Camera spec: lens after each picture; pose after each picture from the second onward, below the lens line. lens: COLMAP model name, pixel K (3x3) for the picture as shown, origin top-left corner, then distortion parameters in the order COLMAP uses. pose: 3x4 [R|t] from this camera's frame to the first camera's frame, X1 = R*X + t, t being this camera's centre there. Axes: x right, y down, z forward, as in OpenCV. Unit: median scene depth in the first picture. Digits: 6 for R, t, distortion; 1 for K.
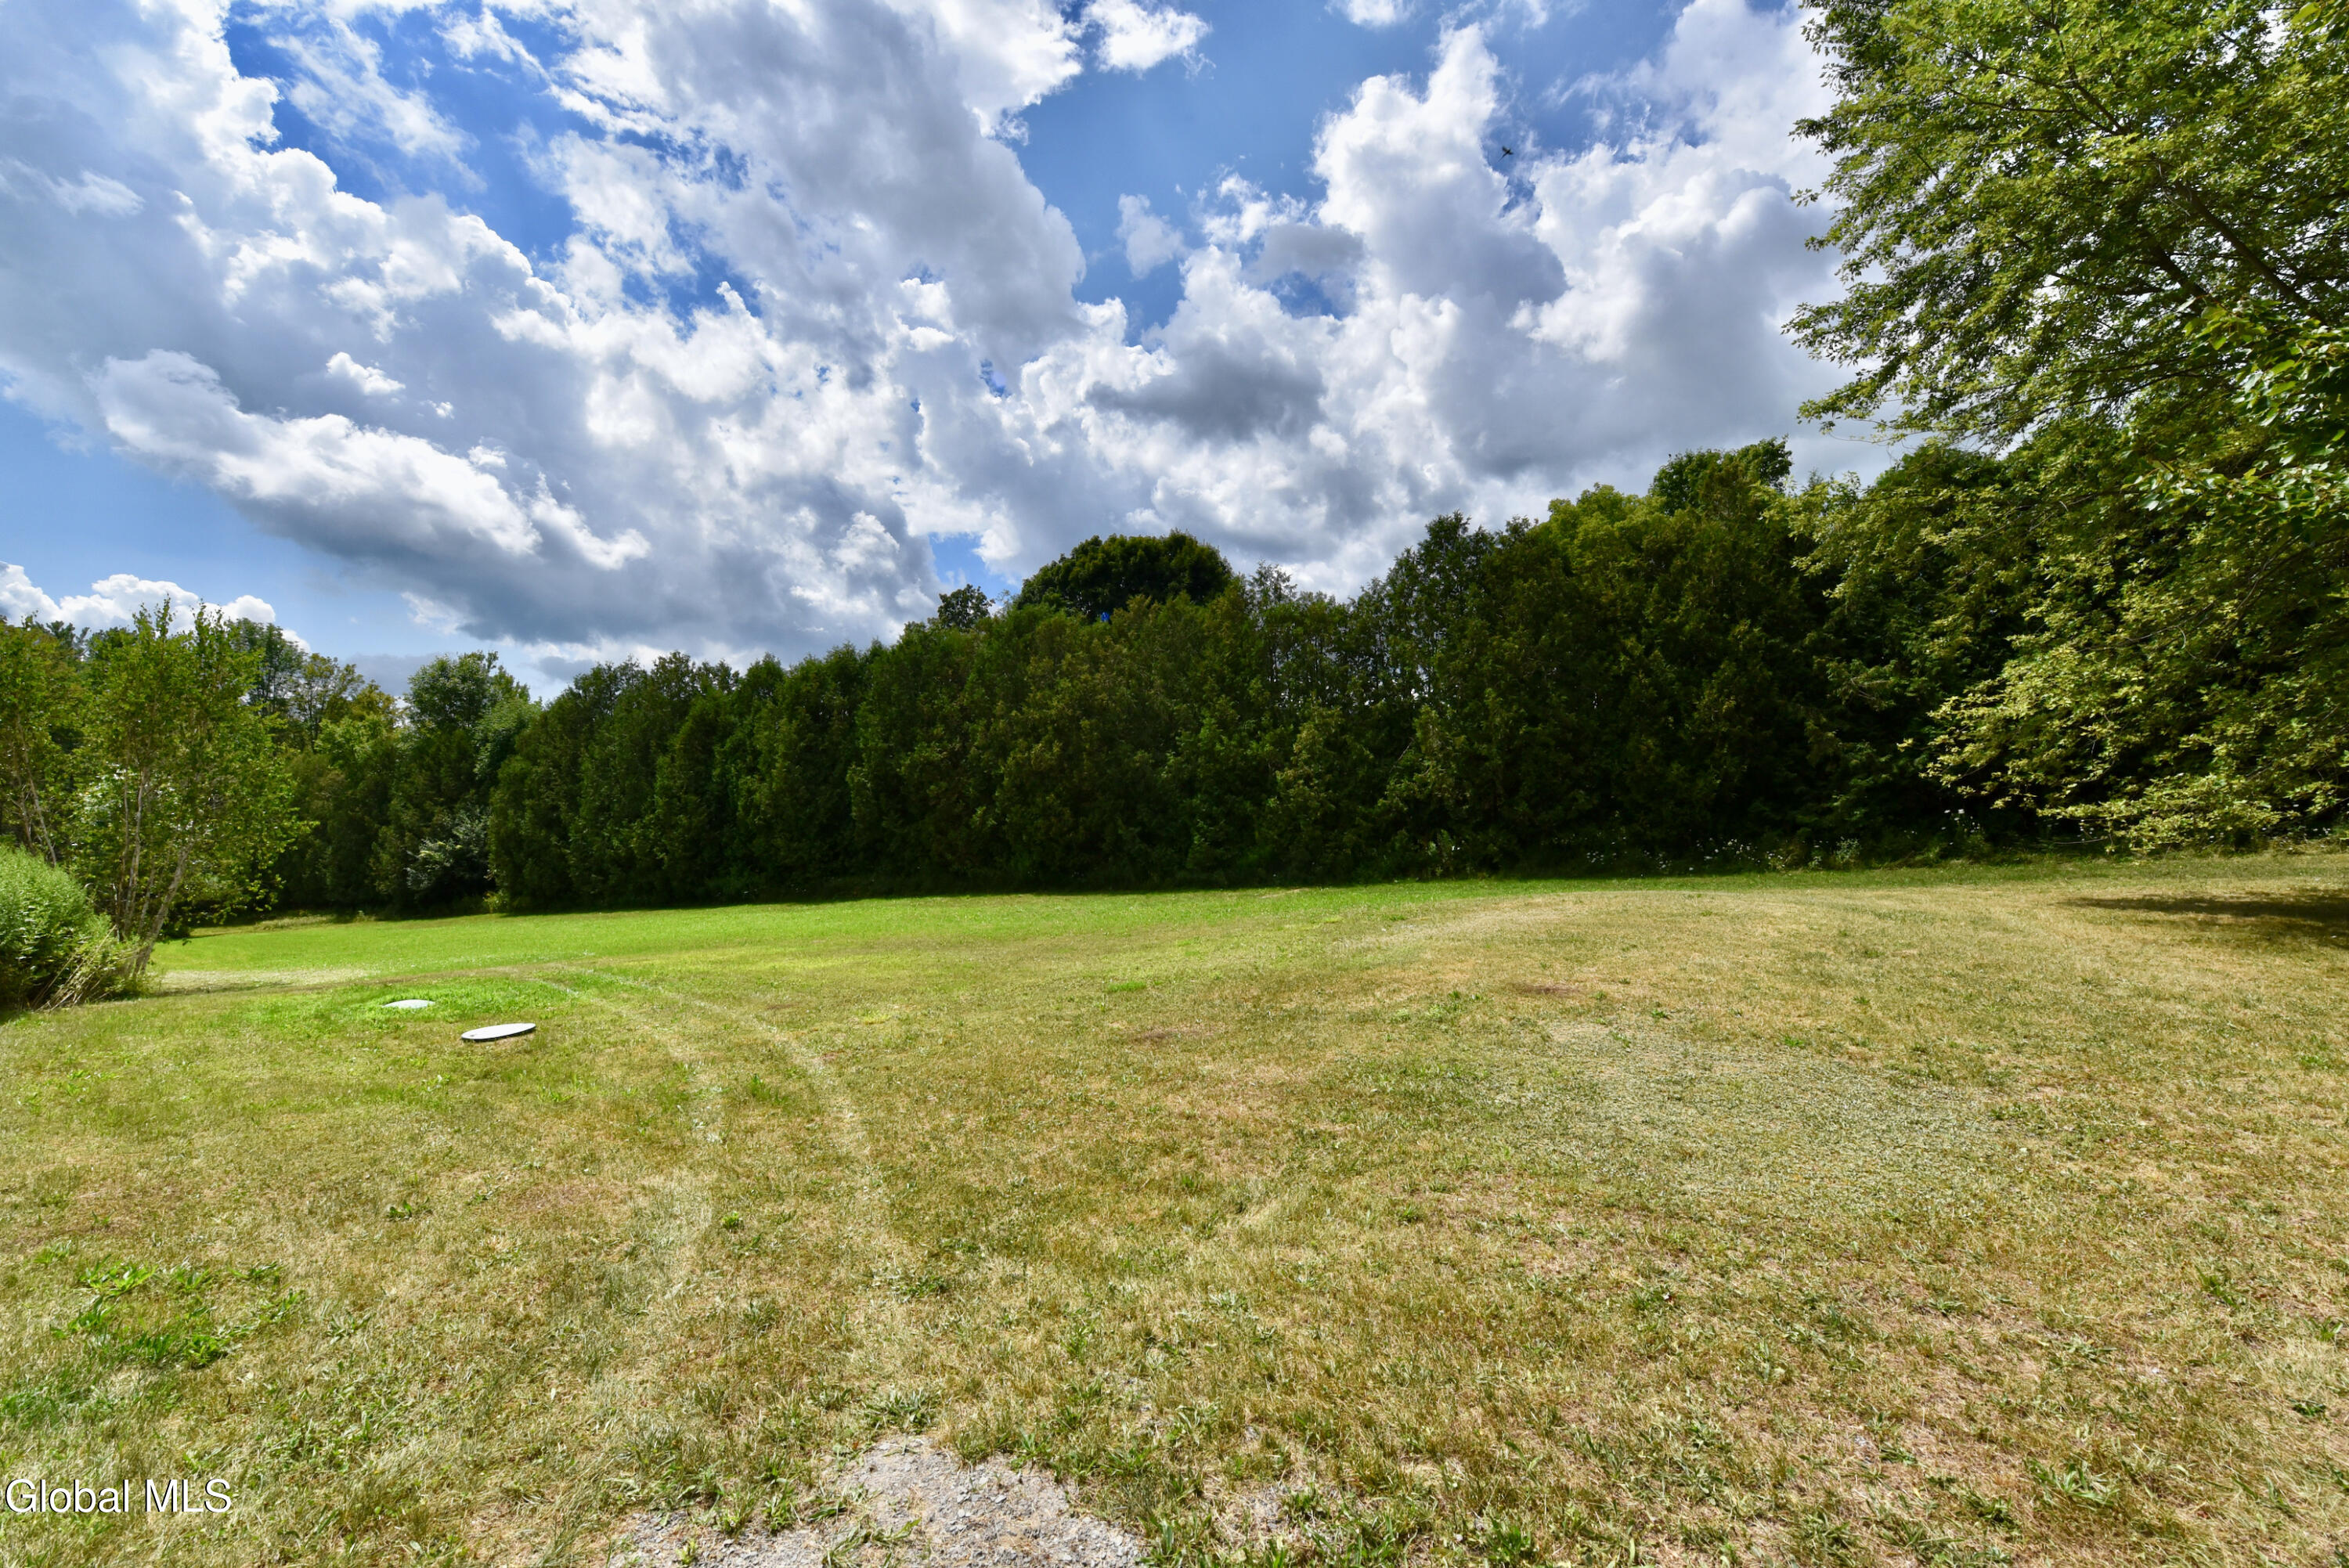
lens RADIAL K [[948.6, 0, 1170.4], [0, 948.6, 789.4], [0, 0, 1]] dist [-0.012700, -0.000518]
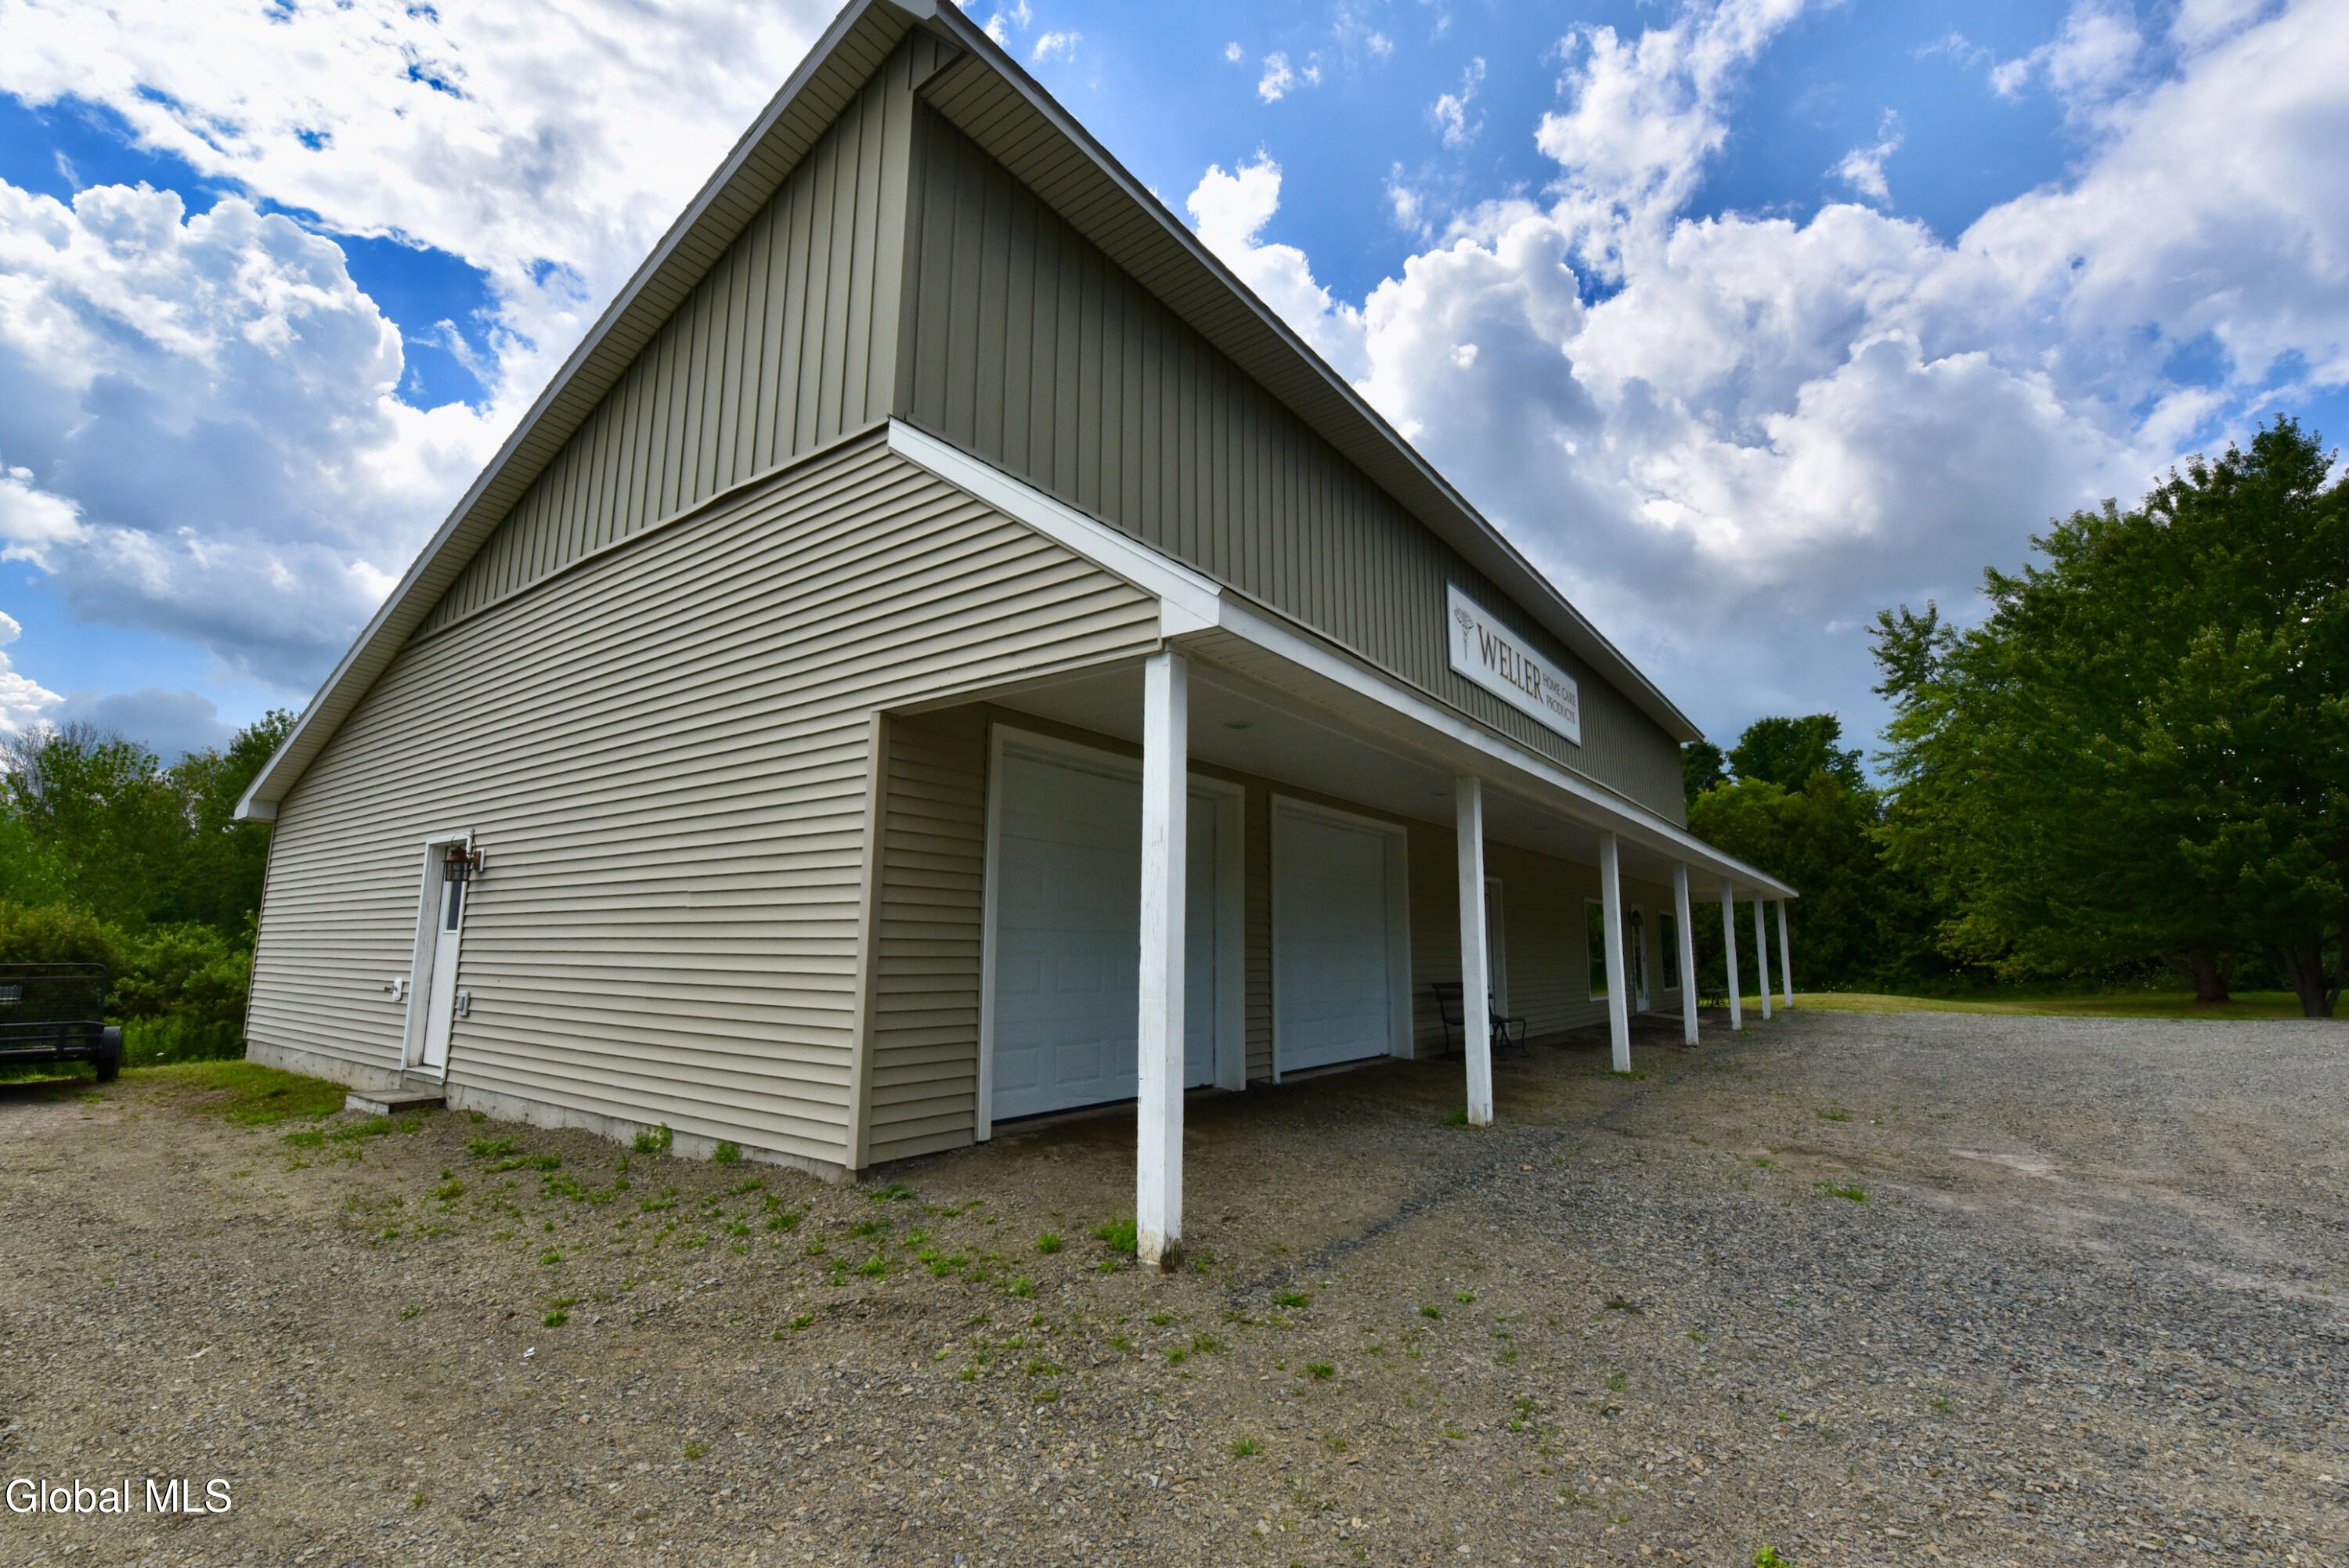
lens RADIAL K [[948.6, 0, 1176.9], [0, 948.6, 778.7], [0, 0, 1]] dist [-0.012700, -0.000518]
pose [[0.998031, 0.060302, -0.017239, -0.716439], [-0.062246, 0.986029, -0.154509, 0.028880], [0.007681, 0.155277, 0.987841, -0.931379]]
